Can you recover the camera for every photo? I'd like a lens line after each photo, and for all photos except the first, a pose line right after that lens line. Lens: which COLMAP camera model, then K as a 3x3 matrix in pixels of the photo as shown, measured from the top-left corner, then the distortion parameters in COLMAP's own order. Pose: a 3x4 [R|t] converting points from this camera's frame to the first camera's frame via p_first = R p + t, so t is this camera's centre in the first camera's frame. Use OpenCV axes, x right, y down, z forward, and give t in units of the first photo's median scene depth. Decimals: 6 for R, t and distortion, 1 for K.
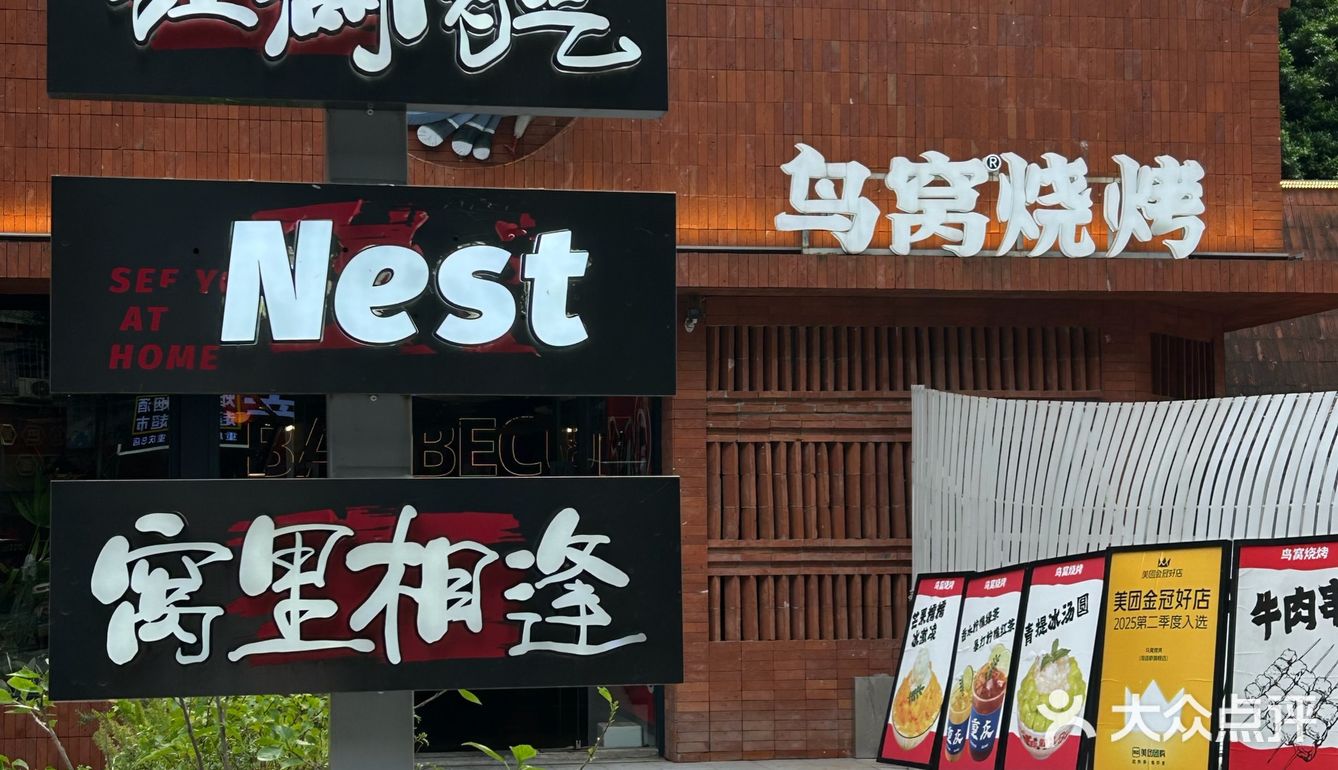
lens RADIAL K [[2135.8, 0, 669.0], [0, 2135.8, 385.0], [0, 0, 1]] dist [0.286290, -1.416547]
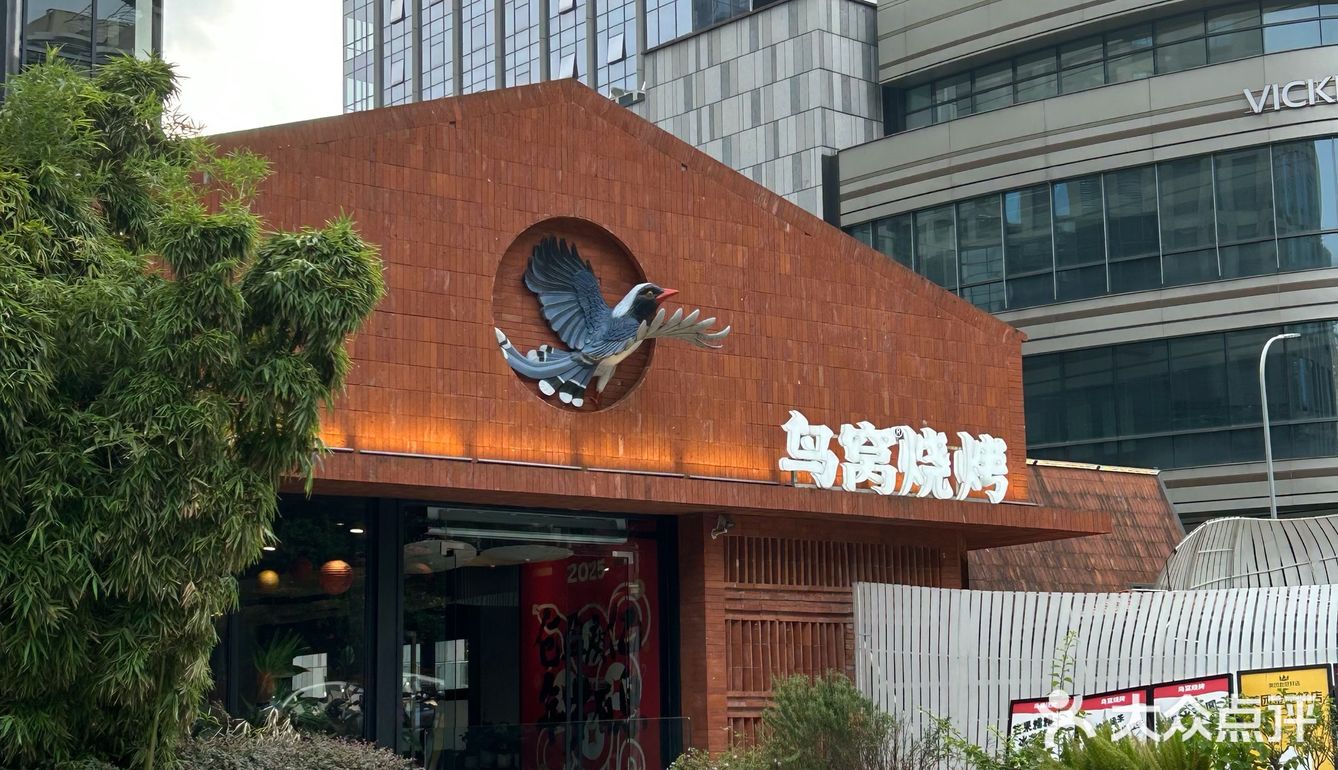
lens RADIAL K [[2135.8, 0, 669.0], [0, 2135.8, 385.0], [0, 0, 1]] dist [0.286290, -1.416547]
pose [[0.894751, 0.068690, 0.441251, -0.635114], [-0.019804, 0.993231, -0.114459, 0.035313], [-0.446126, 0.093674, 0.890054, -0.234719]]
